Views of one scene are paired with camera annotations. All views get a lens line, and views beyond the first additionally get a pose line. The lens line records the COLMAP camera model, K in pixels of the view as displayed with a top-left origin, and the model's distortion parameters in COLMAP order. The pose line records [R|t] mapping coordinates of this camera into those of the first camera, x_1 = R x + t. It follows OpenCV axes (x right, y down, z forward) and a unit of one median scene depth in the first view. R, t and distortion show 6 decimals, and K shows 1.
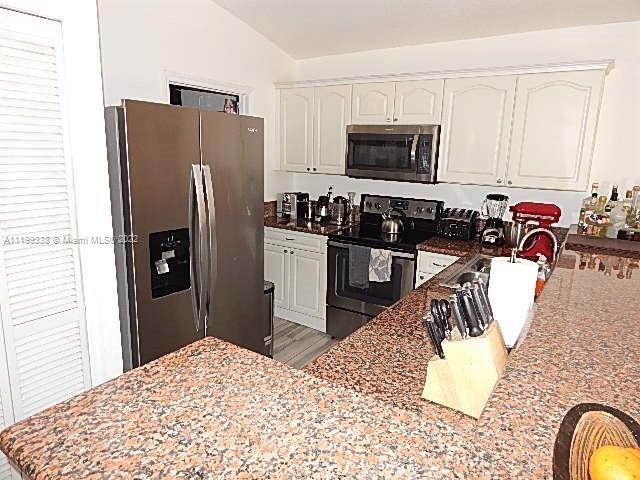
lens RADIAL K [[423.8, 0, 319.0], [0, 423.8, 235.2], [0, 0, 1]] dist [0.008988, -0.002969]
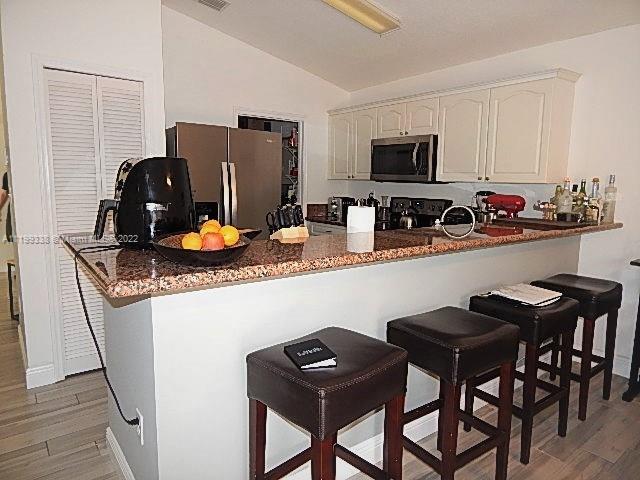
lens RADIAL K [[423.8, 0, 319.0], [0, 423.8, 235.2], [0, 0, 1]] dist [0.008988, -0.002969]
pose [[0.943459, 0.028481, -0.330263, 0.360559], [-0.052666, 0.996526, -0.064514, 0.116230], [0.327279, 0.078260, 0.941681, -0.213673]]
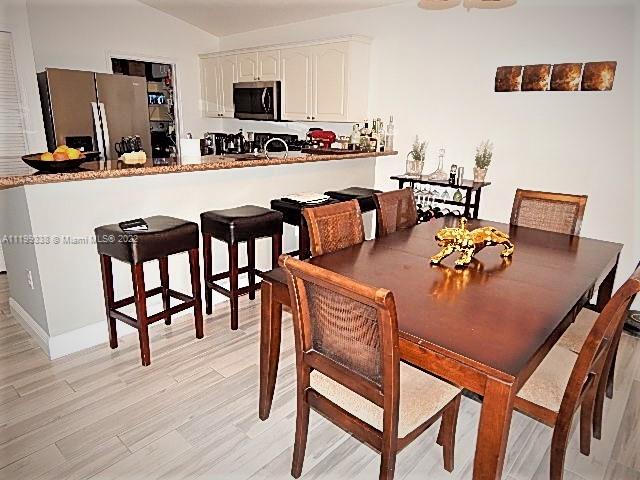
lens RADIAL K [[423.8, 0, 319.0], [0, 423.8, 235.2], [0, 0, 1]] dist [0.008988, -0.002969]
pose [[0.988352, 0.033383, -0.148480, 0.635862], [-0.022760, 0.997095, 0.072681, 0.164999], [0.150475, -0.068456, 0.986241, -0.475417]]
